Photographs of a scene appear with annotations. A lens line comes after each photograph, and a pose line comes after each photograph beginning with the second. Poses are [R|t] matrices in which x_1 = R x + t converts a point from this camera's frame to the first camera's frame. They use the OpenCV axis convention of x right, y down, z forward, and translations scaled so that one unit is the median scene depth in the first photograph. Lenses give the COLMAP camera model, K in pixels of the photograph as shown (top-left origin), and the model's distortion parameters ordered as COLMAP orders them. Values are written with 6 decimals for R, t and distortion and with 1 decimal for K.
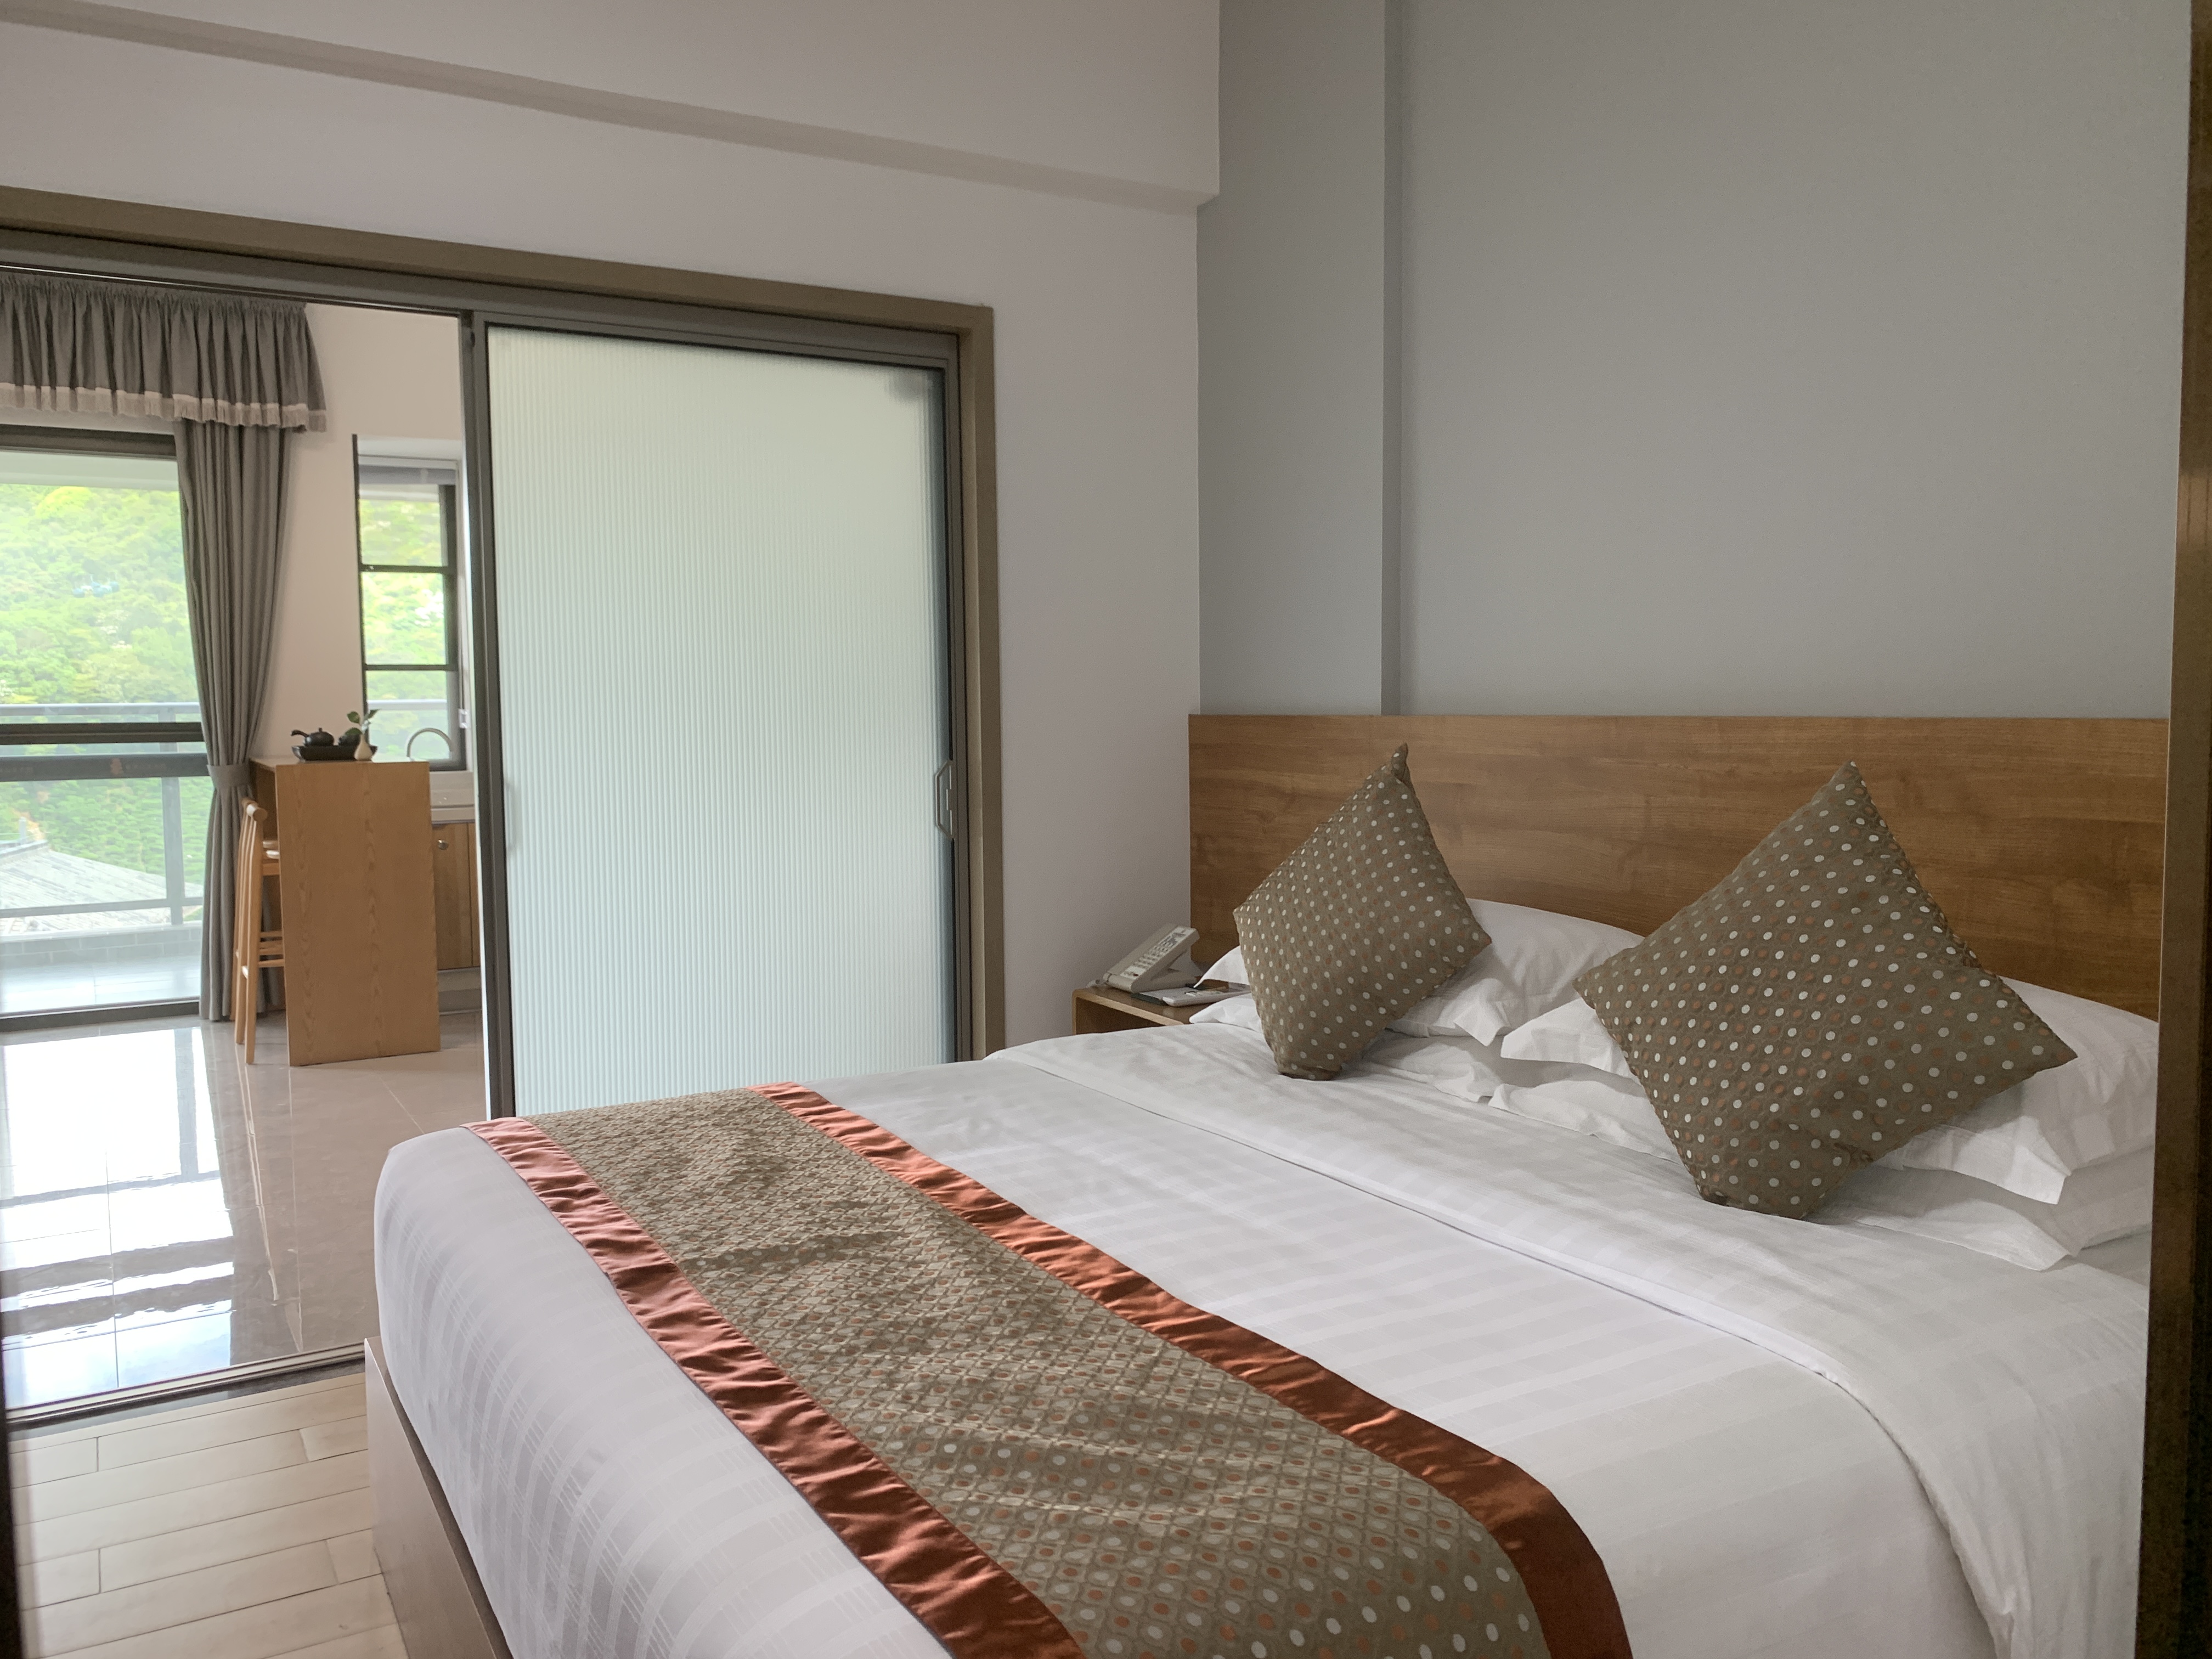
lens RADIAL K [[1656.6, 0, 1106.0], [0, 1656.6, 829.5], [0, 0, 1]] dist [-0.003407, 0.003030]
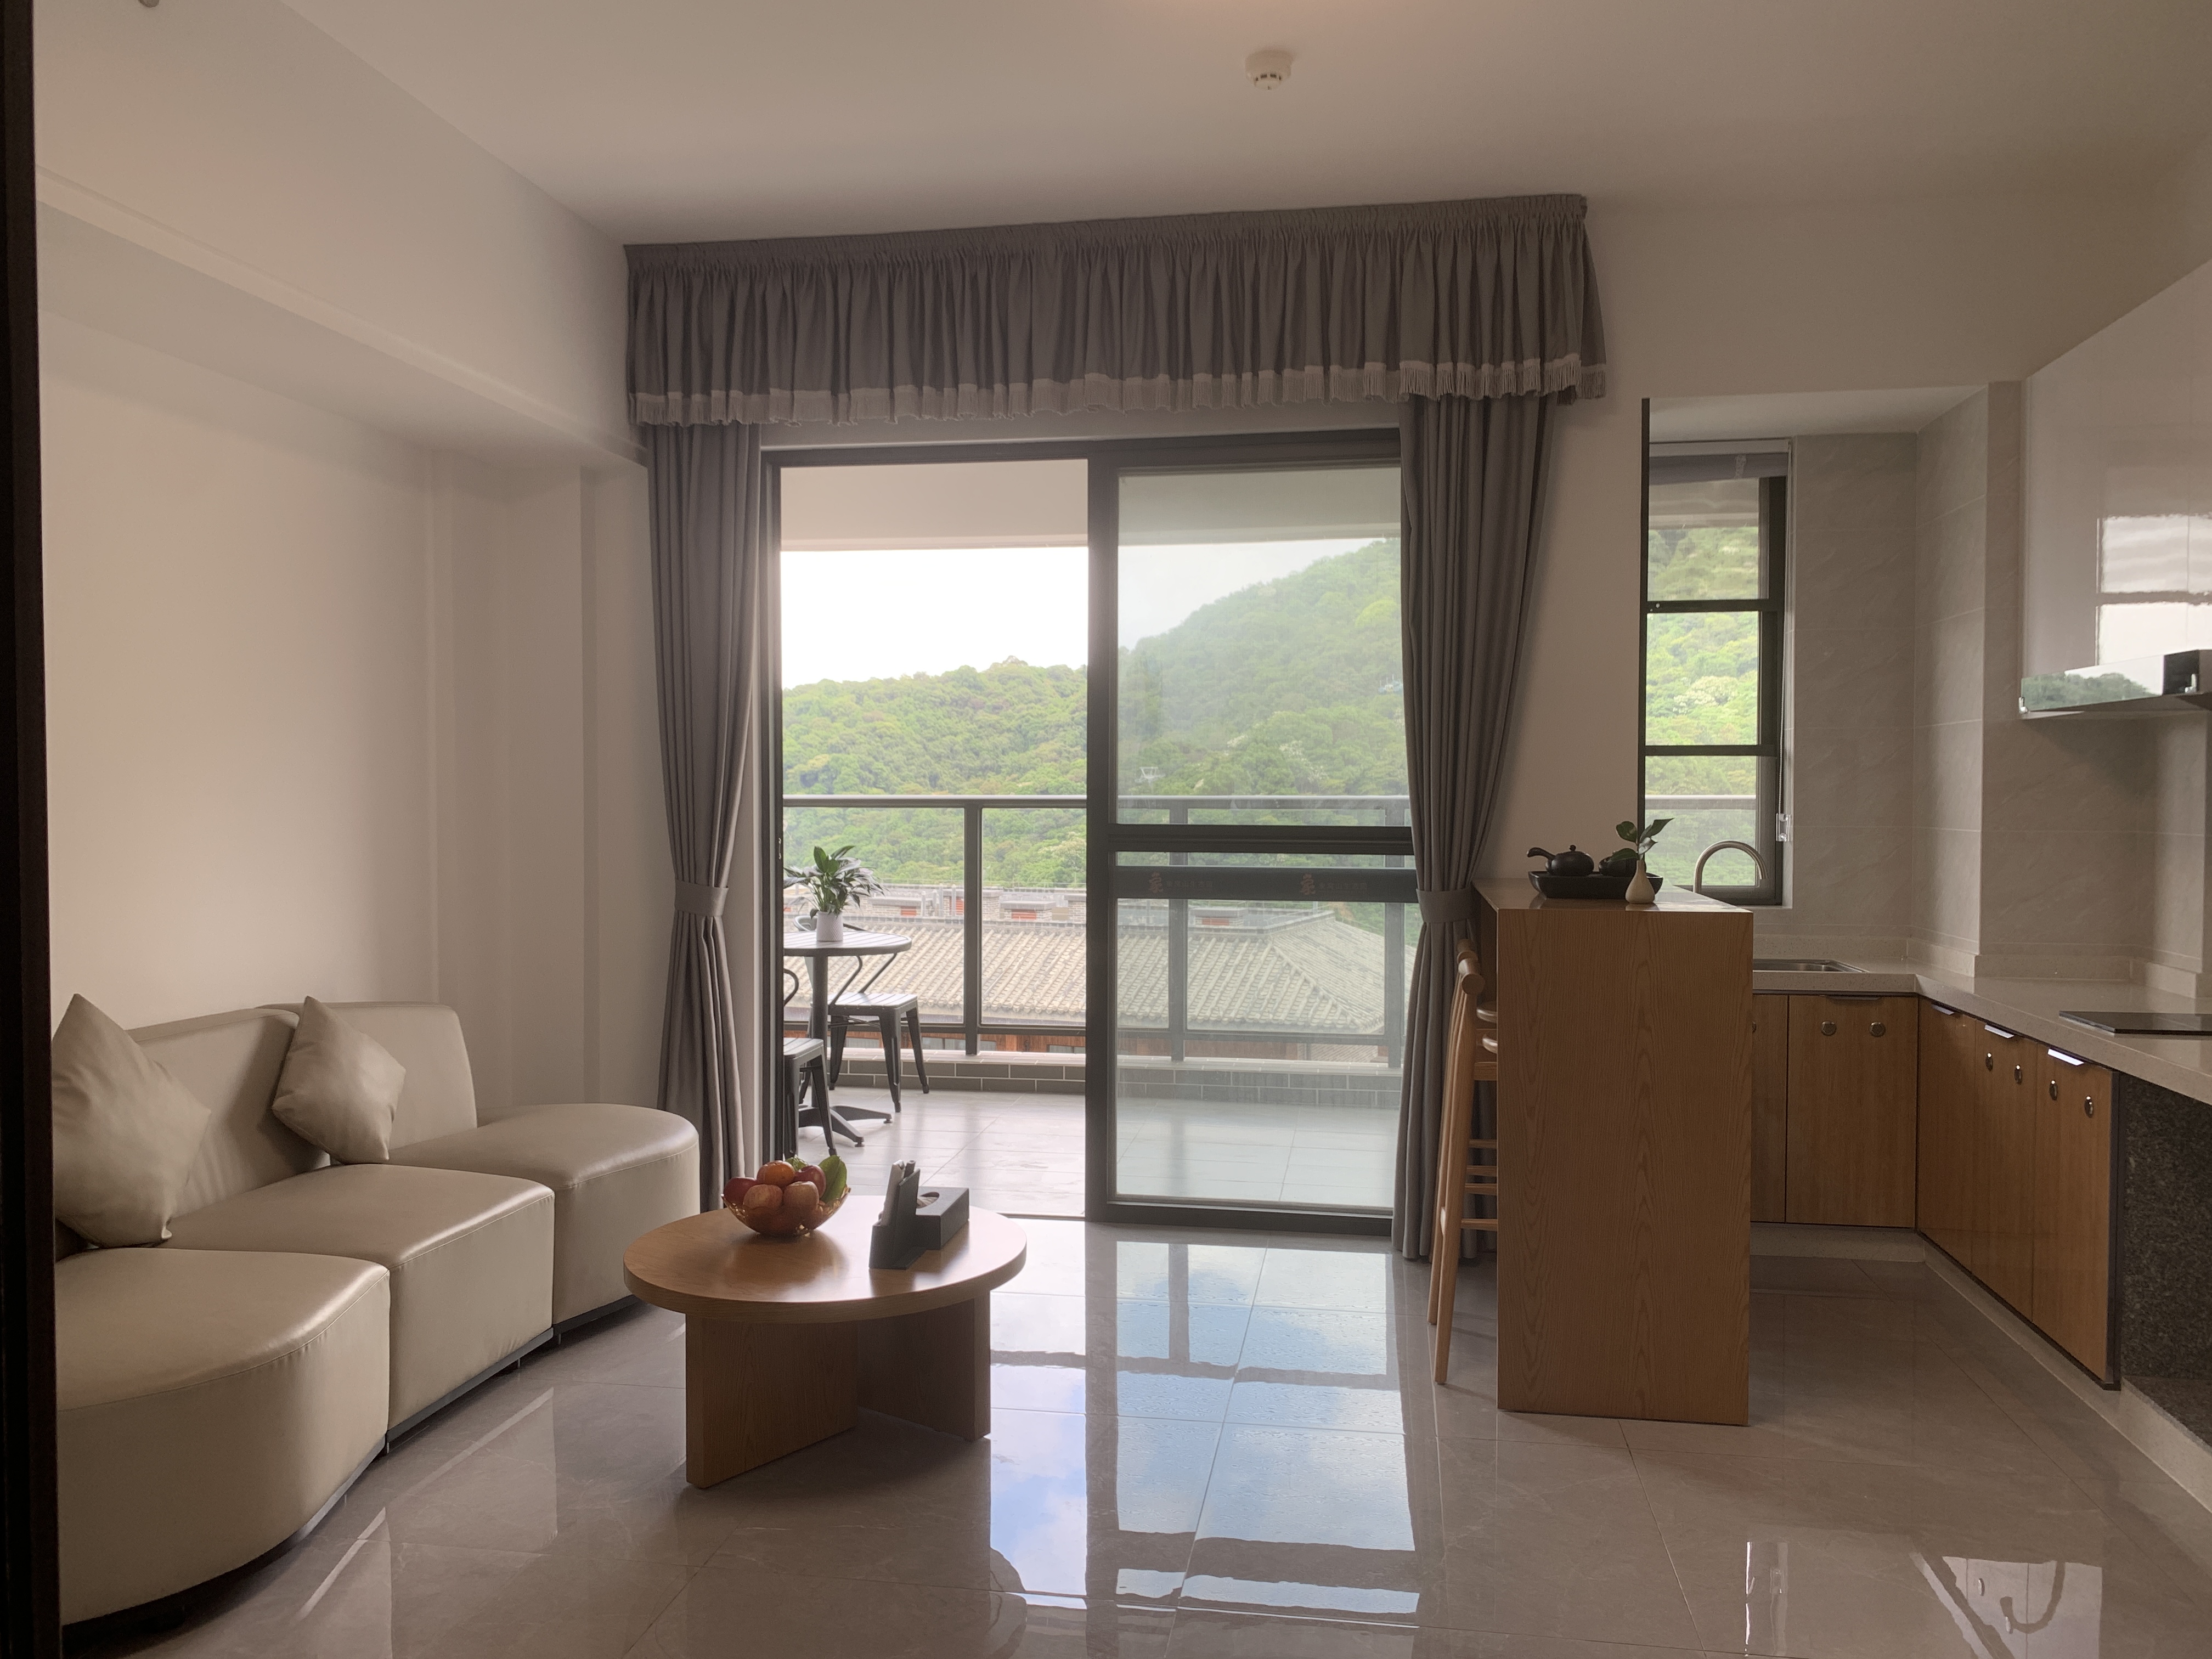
lens RADIAL K [[1615.1, 0, 1101.6], [0, 1615.1, 810.1], [0, 0, 1]] dist [0.070516, -0.076519]
pose [[0.747514, 0.019436, -0.663962, -0.191167], [-0.061316, 0.997323, -0.039838, -0.037060], [0.661410, 0.070491, 0.746704, 0.403413]]
